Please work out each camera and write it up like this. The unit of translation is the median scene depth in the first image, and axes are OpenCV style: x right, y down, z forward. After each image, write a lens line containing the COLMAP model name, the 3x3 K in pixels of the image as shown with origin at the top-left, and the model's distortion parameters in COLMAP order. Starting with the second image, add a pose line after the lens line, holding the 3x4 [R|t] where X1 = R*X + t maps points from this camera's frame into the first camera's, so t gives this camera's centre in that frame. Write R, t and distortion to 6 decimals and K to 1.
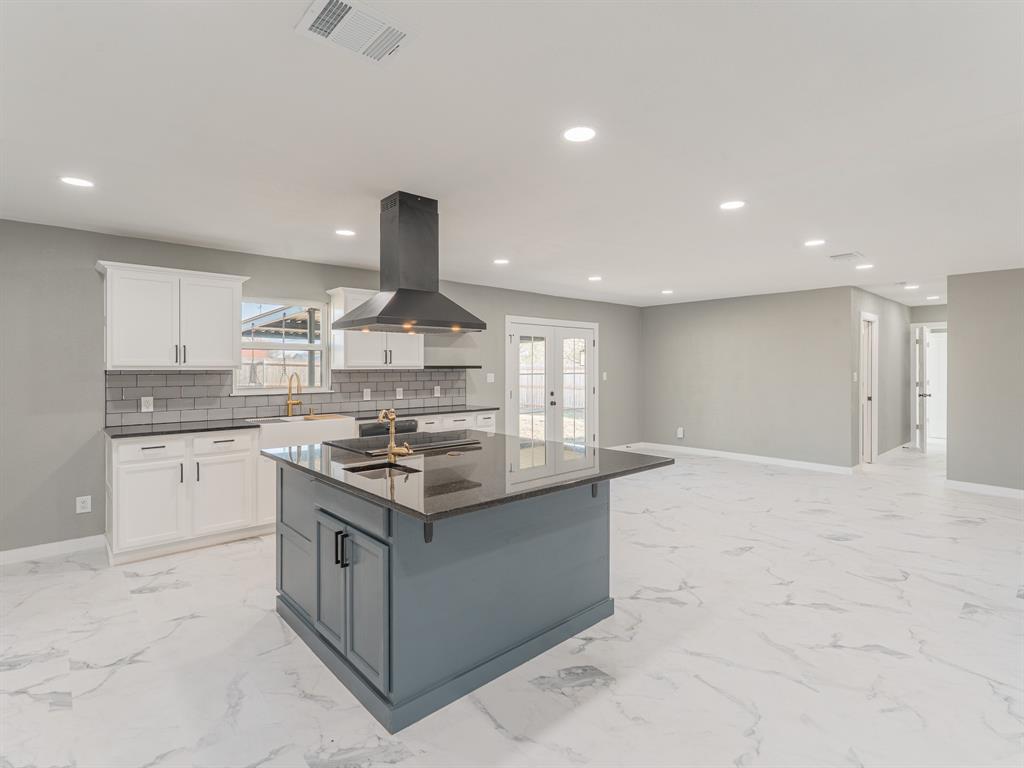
lens RADIAL K [[506.7, 0, 500.0], [0, 506.7, 368.8], [0, 0, 1]] dist [-0.002276, -0.000664]
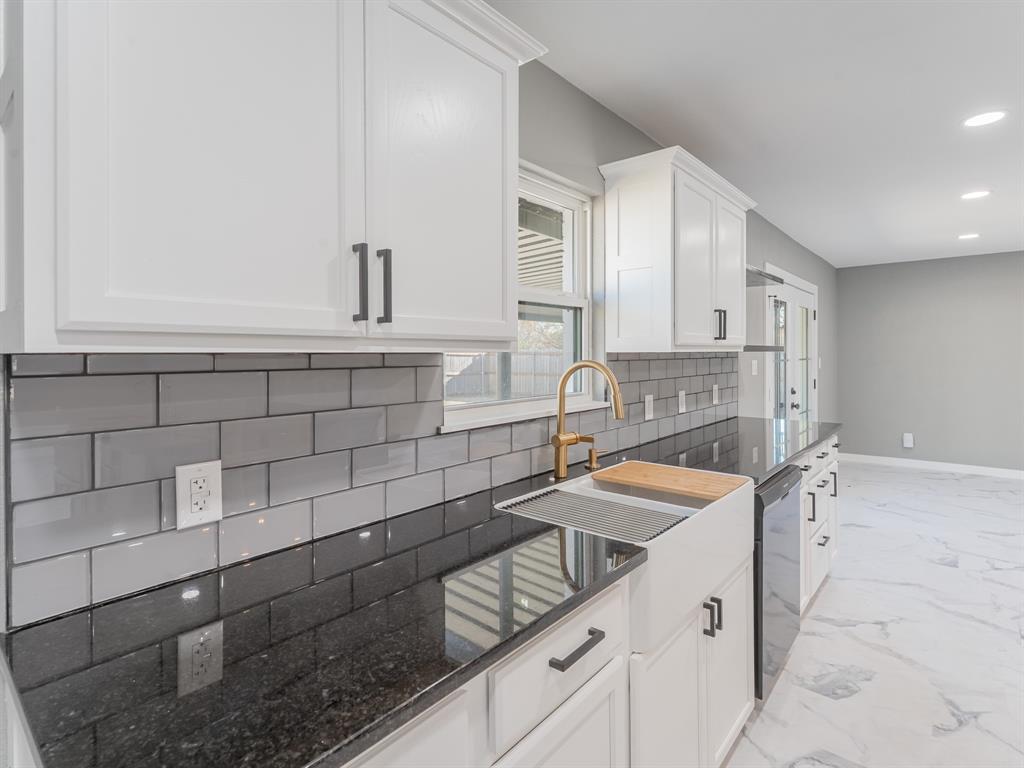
lens RADIAL K [[510.2, 0, 529.5], [0, 510.2, 358.2], [0, 0, 1]] dist [-0.014560, -0.000312]
pose [[0.988395, -0.003869, 0.151857, -0.438853], [0.002743, 0.999967, 0.007622, 0.002403], [-0.151881, -0.007117, 0.988373, 0.558839]]
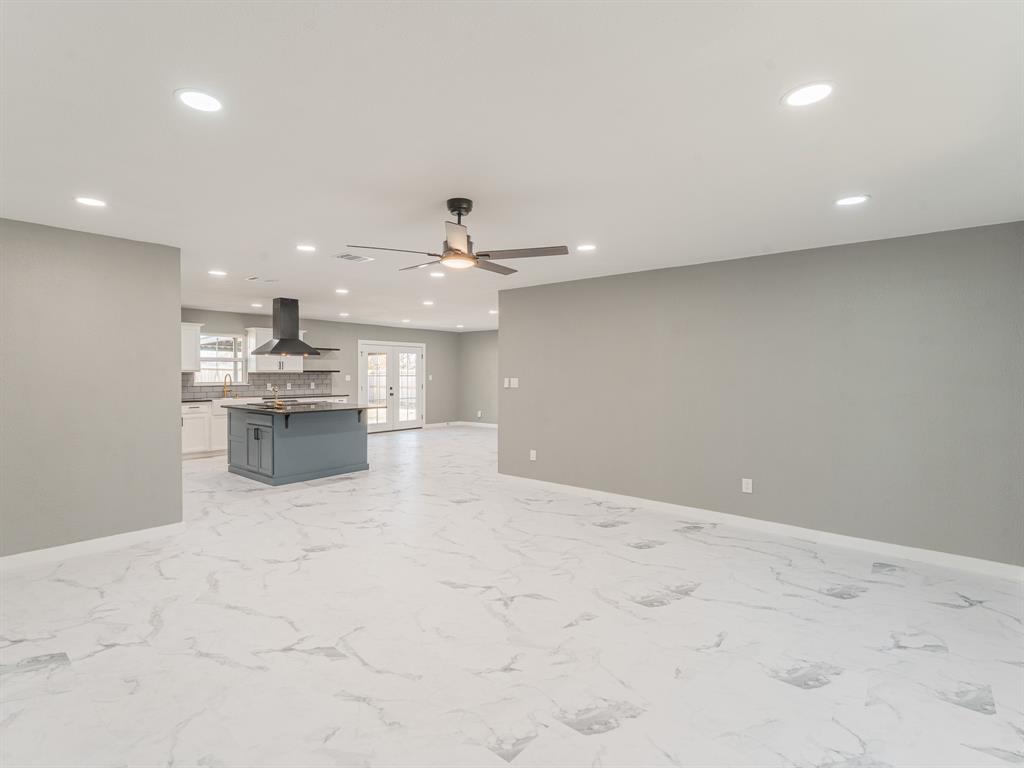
lens RADIAL K [[508.2, 0, 475.5], [0, 508.2, 381.5], [0, 0, 1]] dist [-0.000471, -0.000149]
pose [[0.993239, 0.002475, 0.116065, 0.244737], [-0.004319, 0.999868, 0.015640, 0.002191], [-0.116011, -0.016036, 0.993118, -0.837931]]
